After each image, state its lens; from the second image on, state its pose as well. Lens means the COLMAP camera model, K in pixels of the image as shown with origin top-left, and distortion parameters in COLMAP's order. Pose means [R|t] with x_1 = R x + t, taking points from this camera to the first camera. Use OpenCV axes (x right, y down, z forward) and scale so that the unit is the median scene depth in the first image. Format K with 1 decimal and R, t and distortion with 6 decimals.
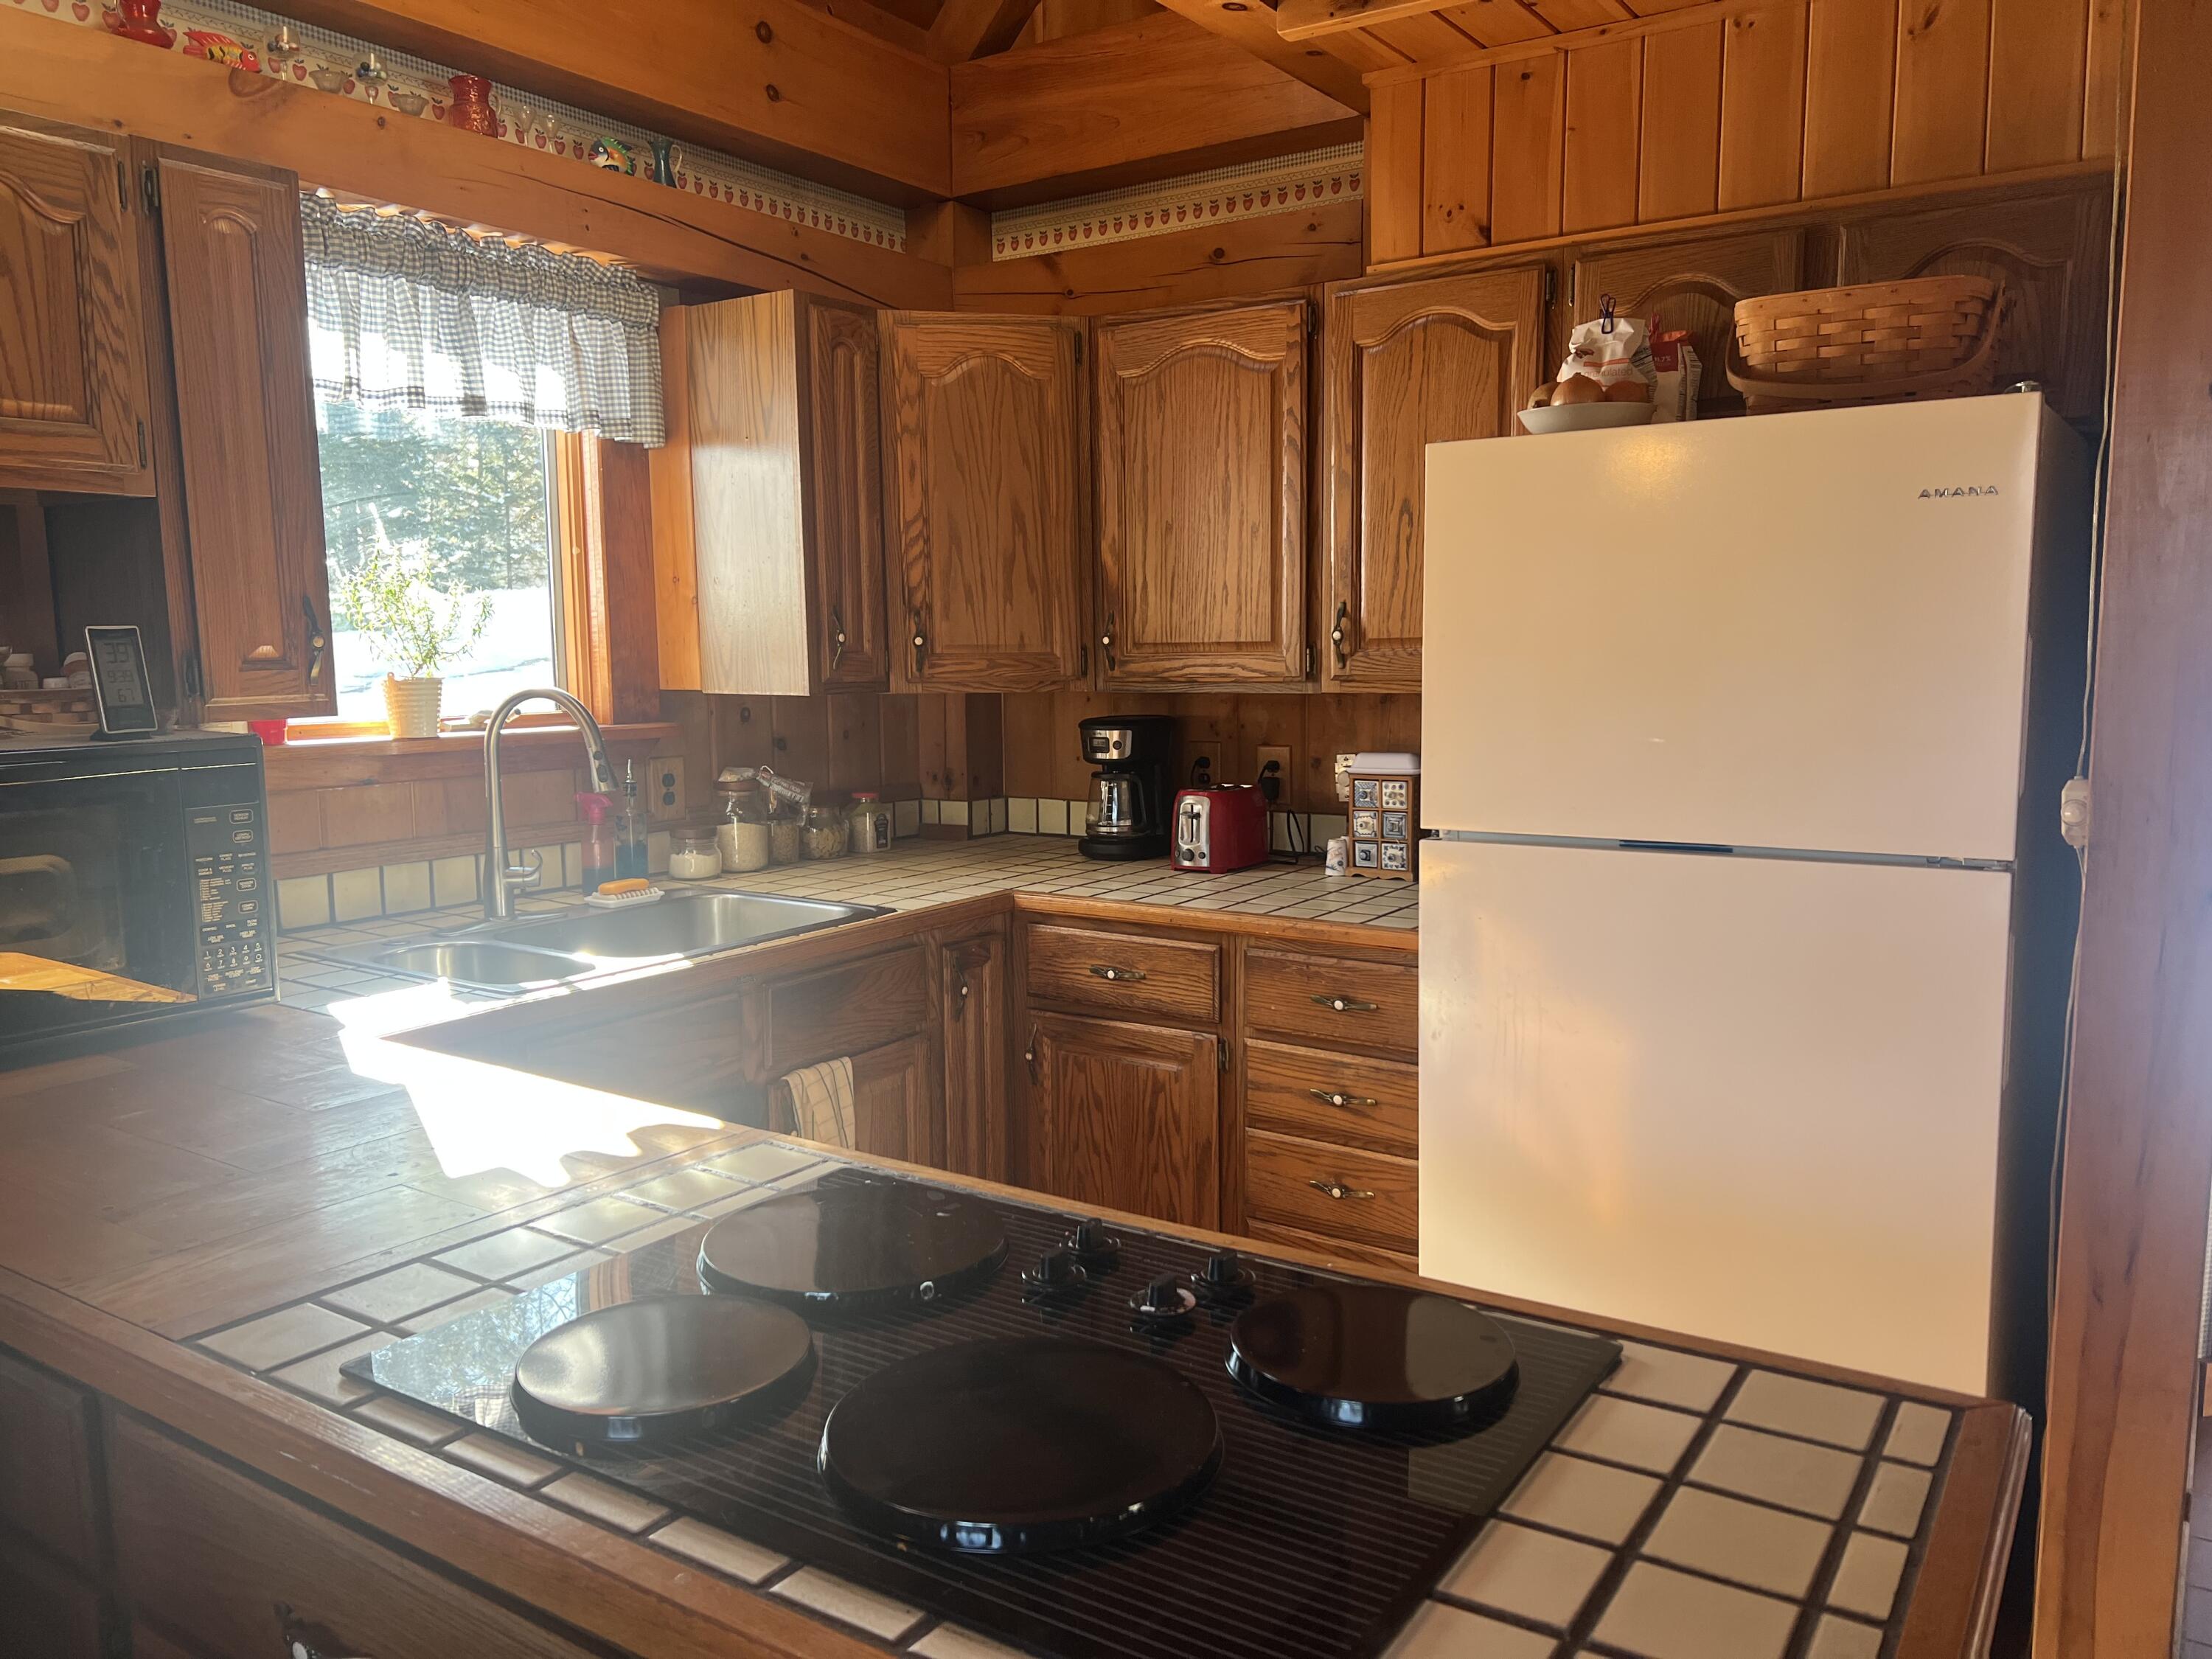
lens RADIAL K [[1650.1, 0, 1111.5], [0, 1650.1, 831.4], [0, 0, 1]] dist [0.029272, -0.038581]
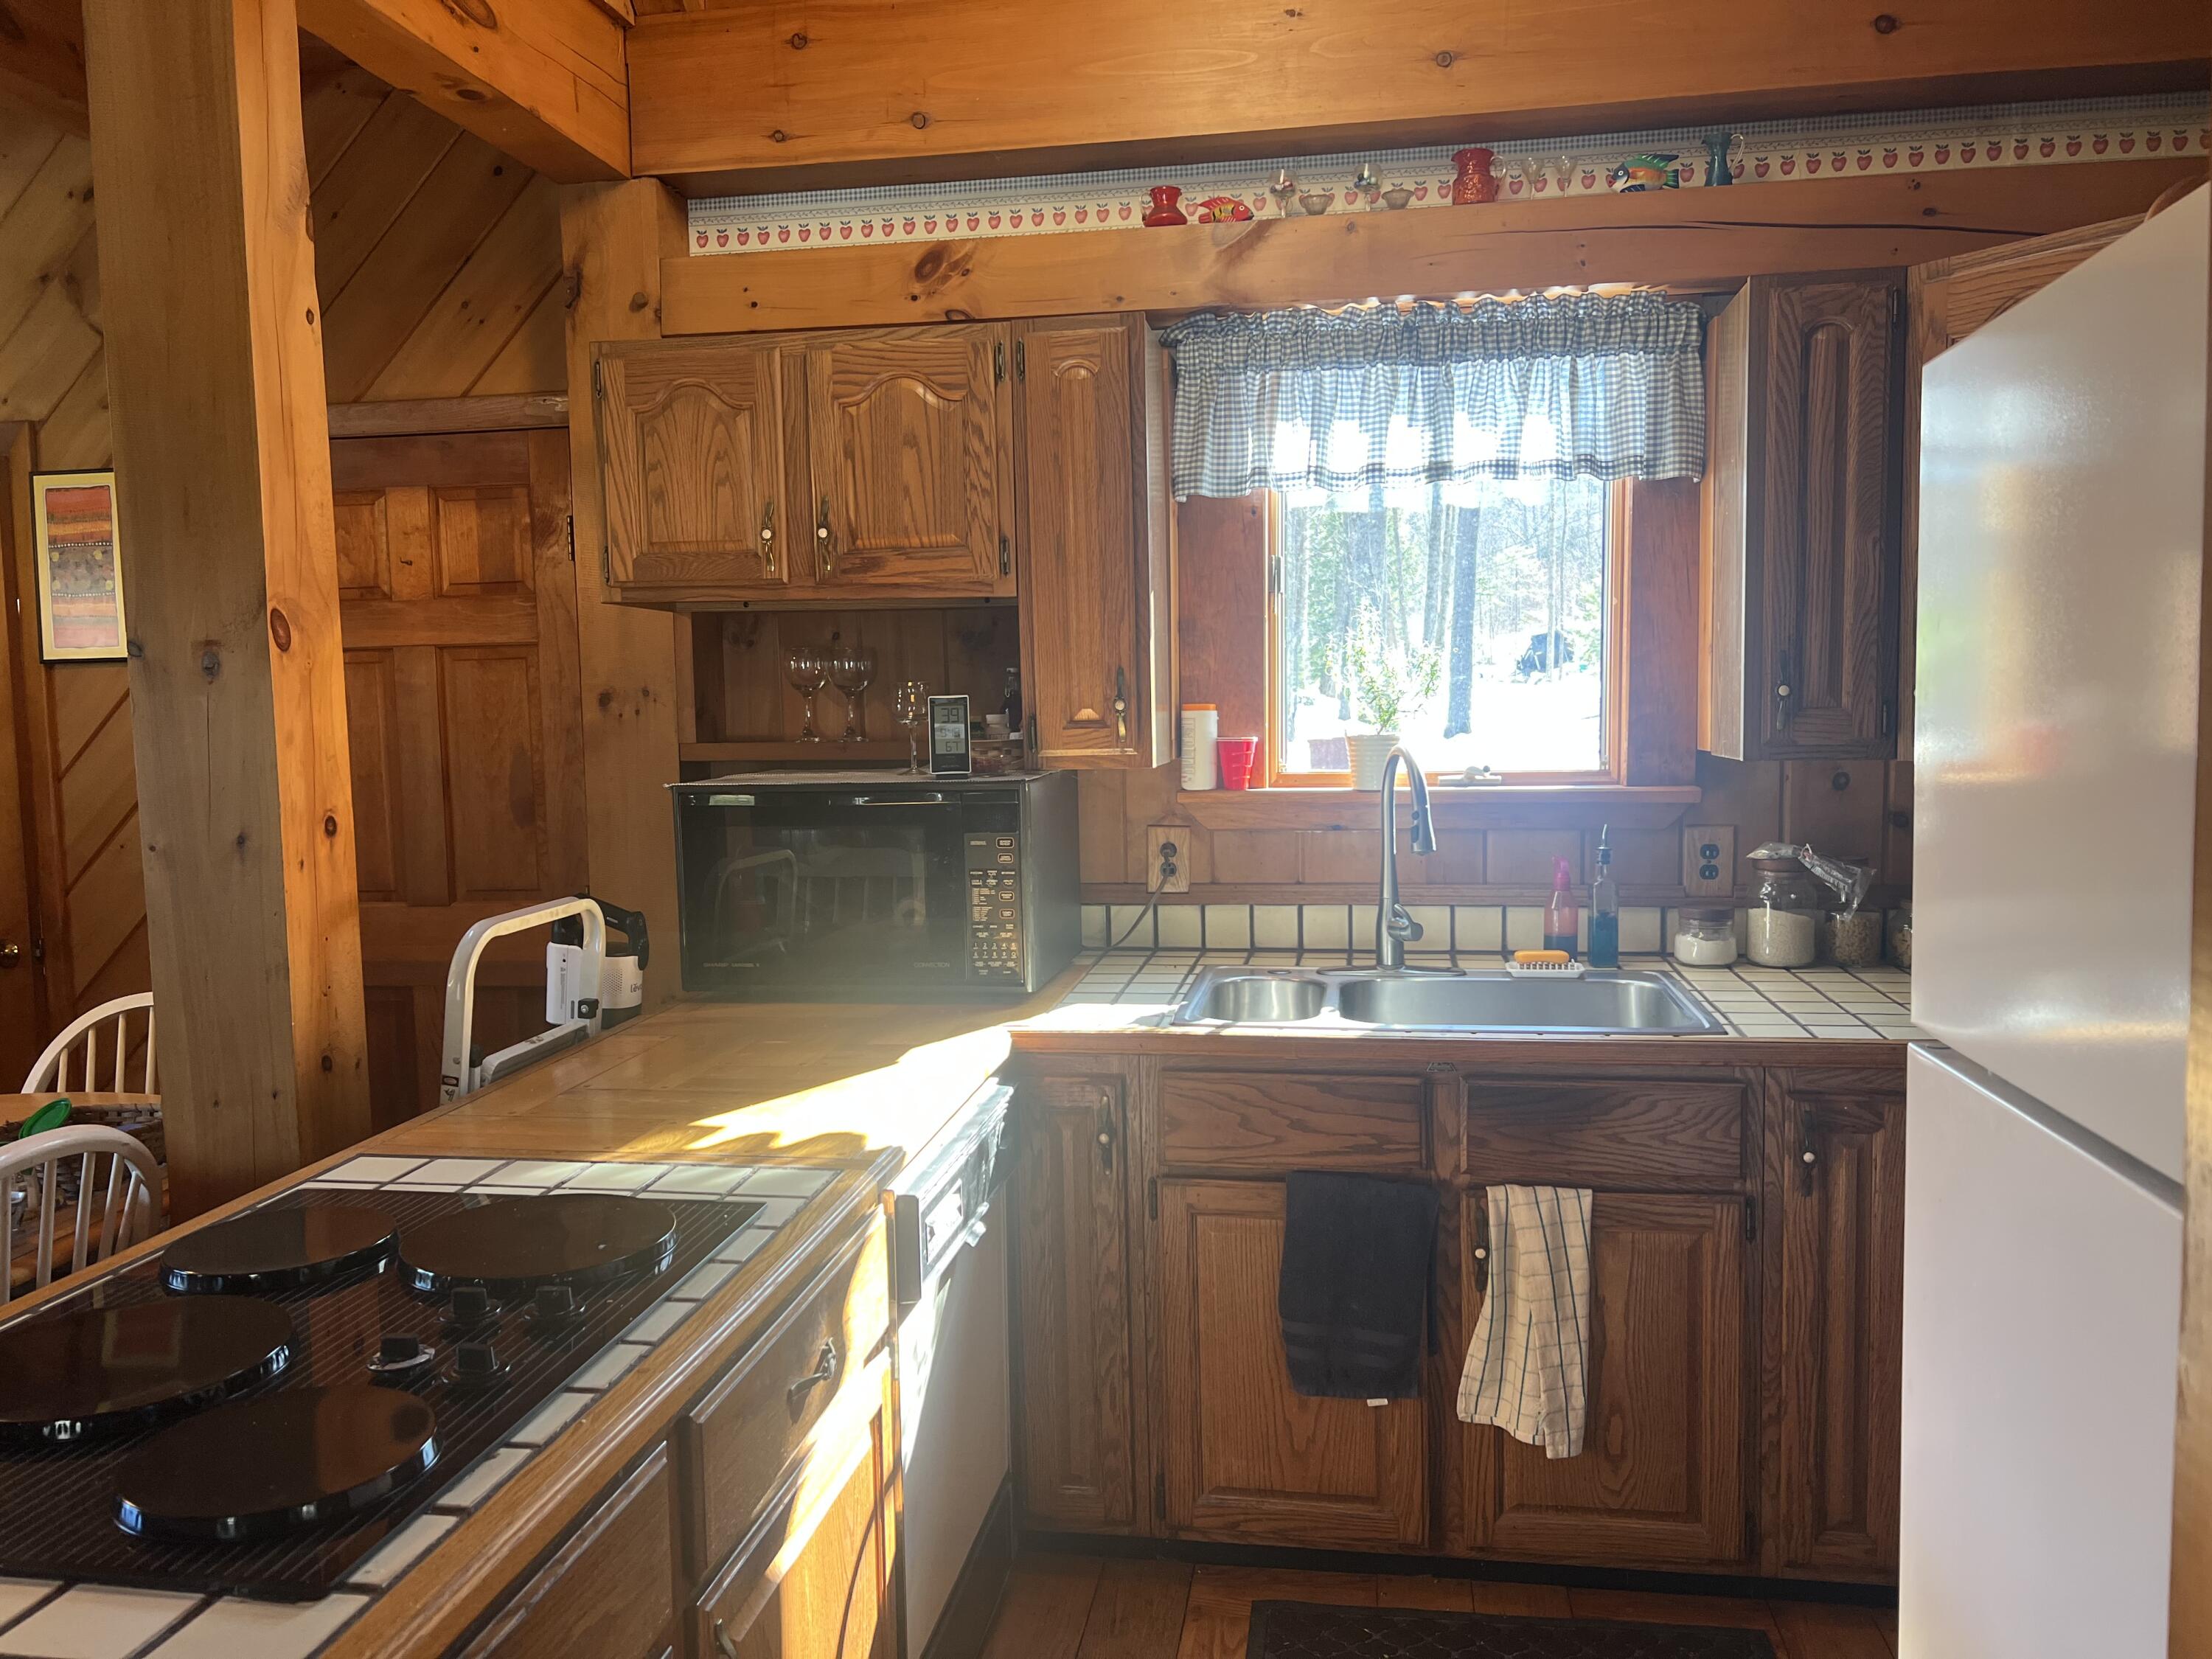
lens RADIAL K [[1650.1, 0, 1103.9], [0, 1650.1, 840.1], [0, 0, 1]] dist [0.029272, -0.038581]
pose [[0.405959, 0.079350, -0.910440, 0.513178], [-0.093753, 0.994583, 0.044879, -0.058245], [0.909070, 0.067138, 0.411199, 0.425105]]
